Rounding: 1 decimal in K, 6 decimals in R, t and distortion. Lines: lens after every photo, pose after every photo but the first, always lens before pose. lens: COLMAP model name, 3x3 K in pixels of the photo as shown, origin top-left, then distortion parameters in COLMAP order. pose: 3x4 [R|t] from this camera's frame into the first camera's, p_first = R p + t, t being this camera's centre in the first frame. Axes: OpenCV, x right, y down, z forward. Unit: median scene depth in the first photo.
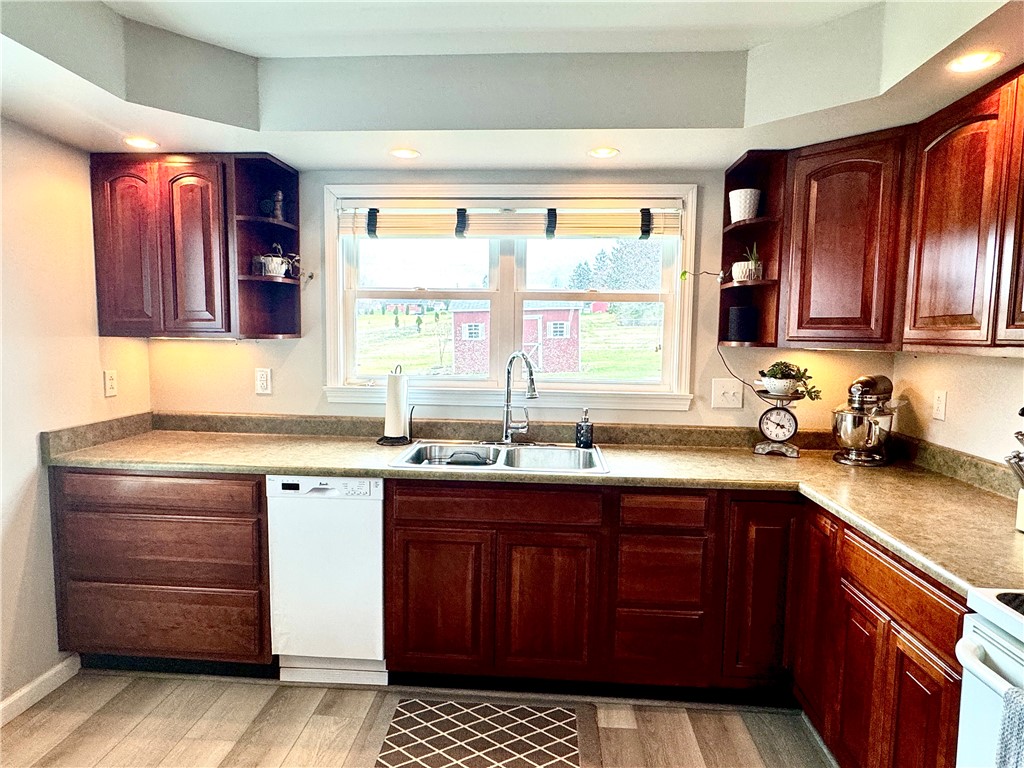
lens RADIAL K [[604.8, 0, 512.0], [0, 604.8, 384.0], [0, 0, 1]] dist [-0.002121, -0.000511]
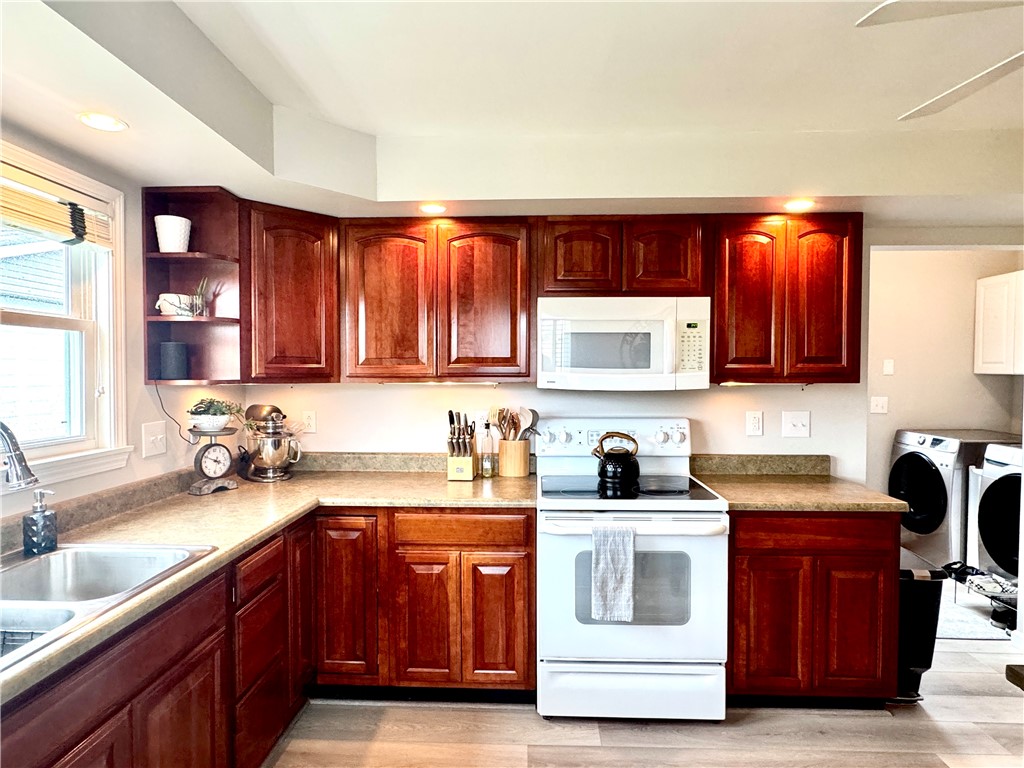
lens RADIAL K [[568.2, 0, 512.0], [0, 568.2, 384.0], [0, 0, 1]] dist [0.000825, 0.000405]
pose [[-0.029946, -0.037430, 0.998850, -0.517790], [0.086722, 0.995433, 0.039902, -0.055569], [-0.995782, 0.087817, -0.026564, 0.529056]]
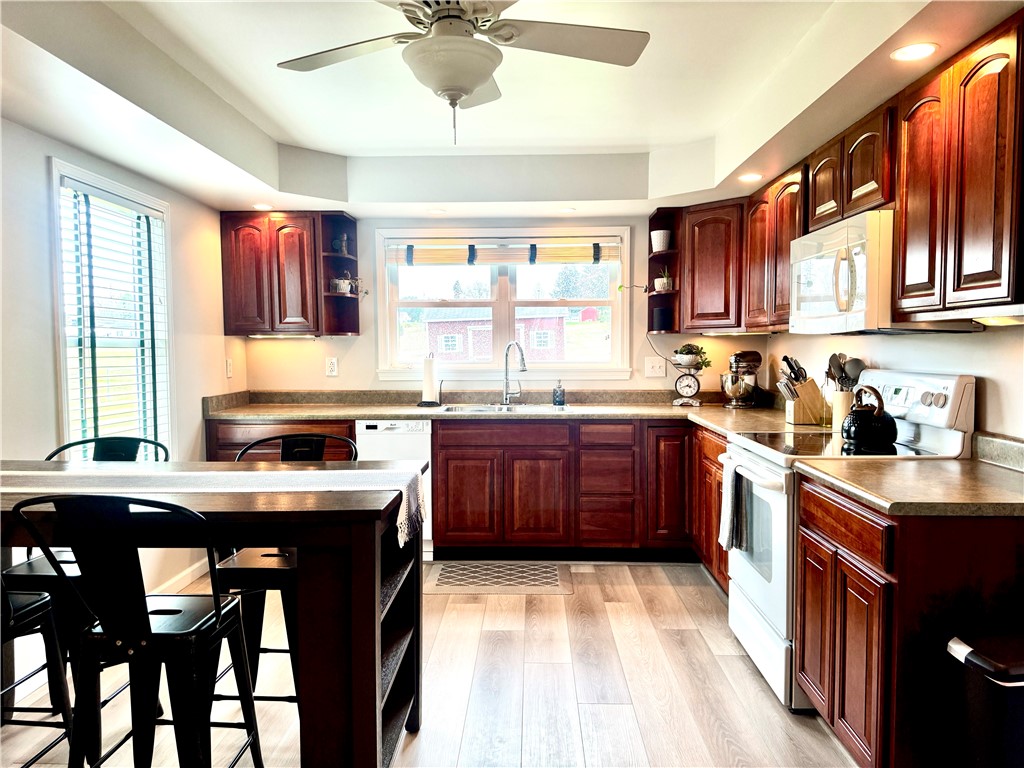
lens RADIAL K [[726.9, 0, 512.0], [0, 726.9, 384.0], [0, 0, 1]] dist [0.128304, 0.000178]
pose [[0.999194, -0.022144, 0.033478, -0.055986], [0.023312, 0.999119, -0.034890, 0.117932], [-0.032676, 0.035642, 0.998830, -0.810665]]
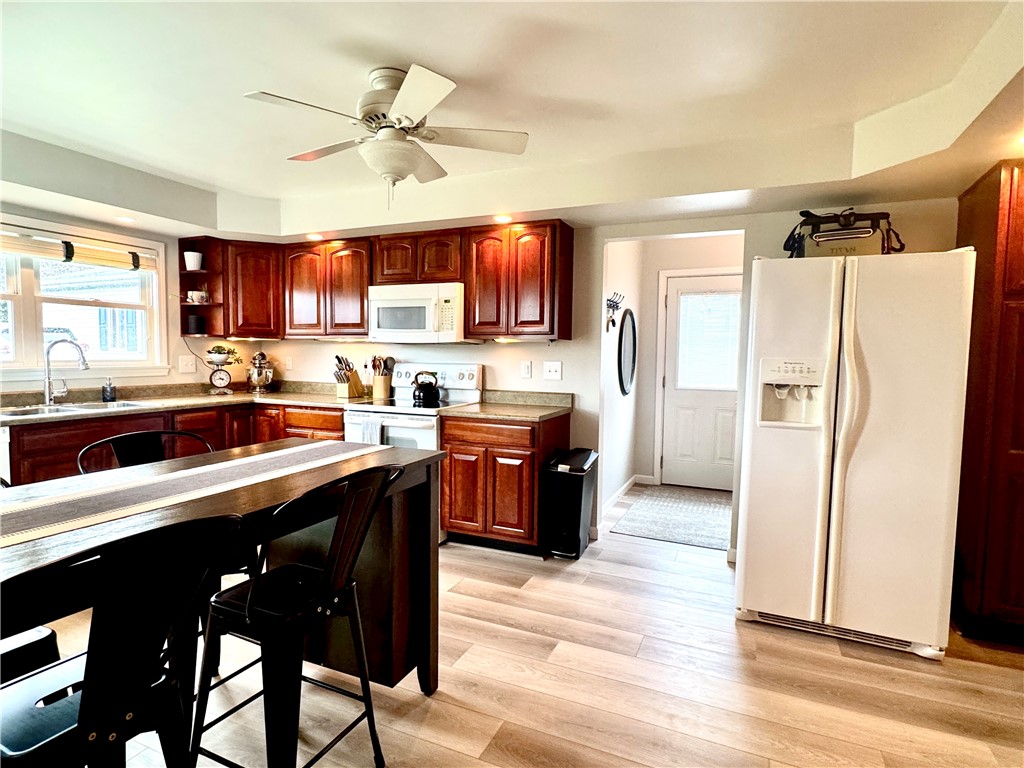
lens RADIAL K [[550.4, 0, 512.0], [0, 550.4, 384.0], [0, 0, 1]] dist [0.004215, 0.000902]
pose [[0.346648, -0.066774, 0.935615, -0.881944], [0.075490, 0.996213, 0.043130, 0.080003], [-0.934953, 0.055679, 0.350376, -0.476684]]
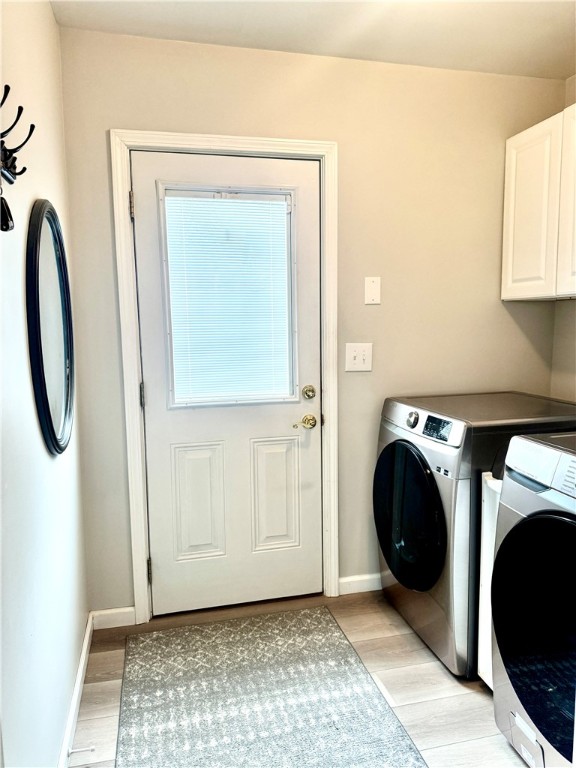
lens RADIAL K [[536.0, 0, 288.0], [0, 536.0, 384.0], [0, 0, 1]] dist [0.003454, 0.000458]
pose [[-0.303633, -0.112700, 0.946100, 0.353924], [0.094991, 0.984452, 0.147754, 0.077755], [-0.948042, 0.134734, -0.288207, -0.259860]]
